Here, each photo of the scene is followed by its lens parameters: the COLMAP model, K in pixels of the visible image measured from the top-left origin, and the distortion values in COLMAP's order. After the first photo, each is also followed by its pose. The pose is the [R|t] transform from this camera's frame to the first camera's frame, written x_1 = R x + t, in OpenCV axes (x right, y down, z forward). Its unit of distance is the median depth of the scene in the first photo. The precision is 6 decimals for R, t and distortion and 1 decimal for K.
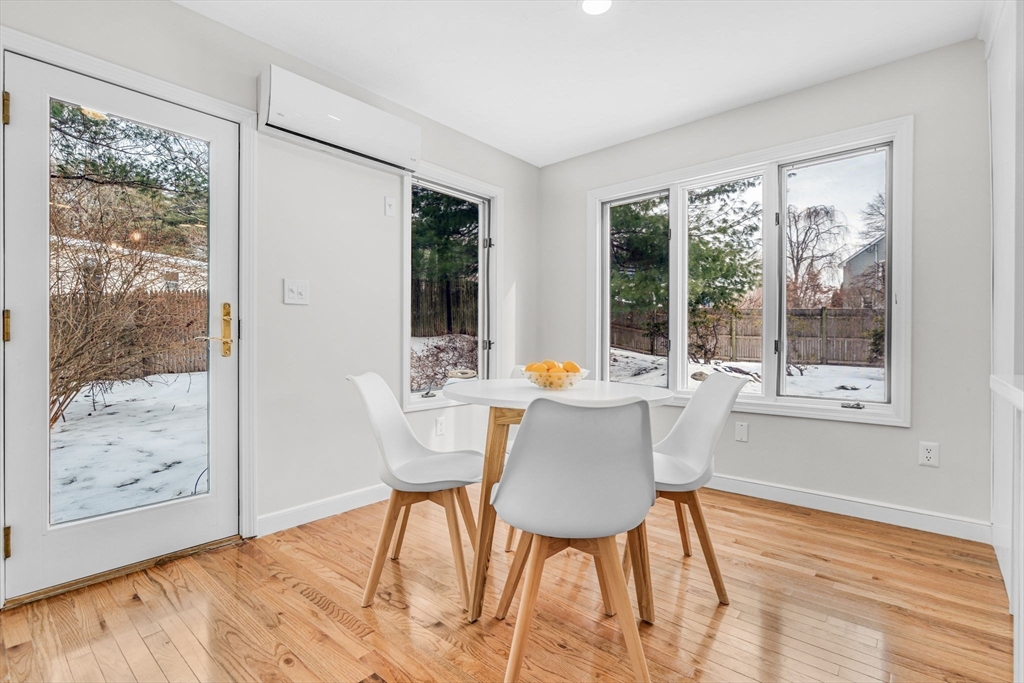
lens RADIAL K [[472.5, 0, 514.7], [0, 472.5, 342.8], [0, 0, 1]] dist [0.000665, 0.001691]
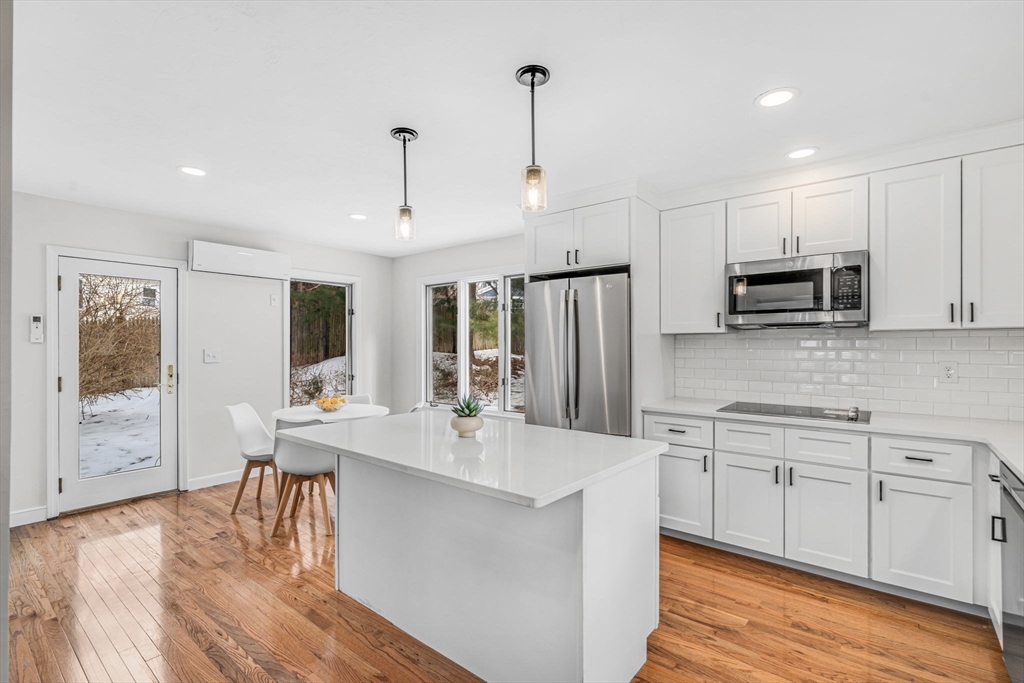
lens RADIAL K [[472.5, 0, 516.5], [0, 472.5, 347.5], [0, 0, 1]] dist [0.000665, 0.001691]
pose [[0.999539, -0.001482, 0.030320, 0.707286], [0.001416, 0.999997, 0.002202, -0.155961], [-0.030324, -0.002158, 0.999538, -0.917963]]
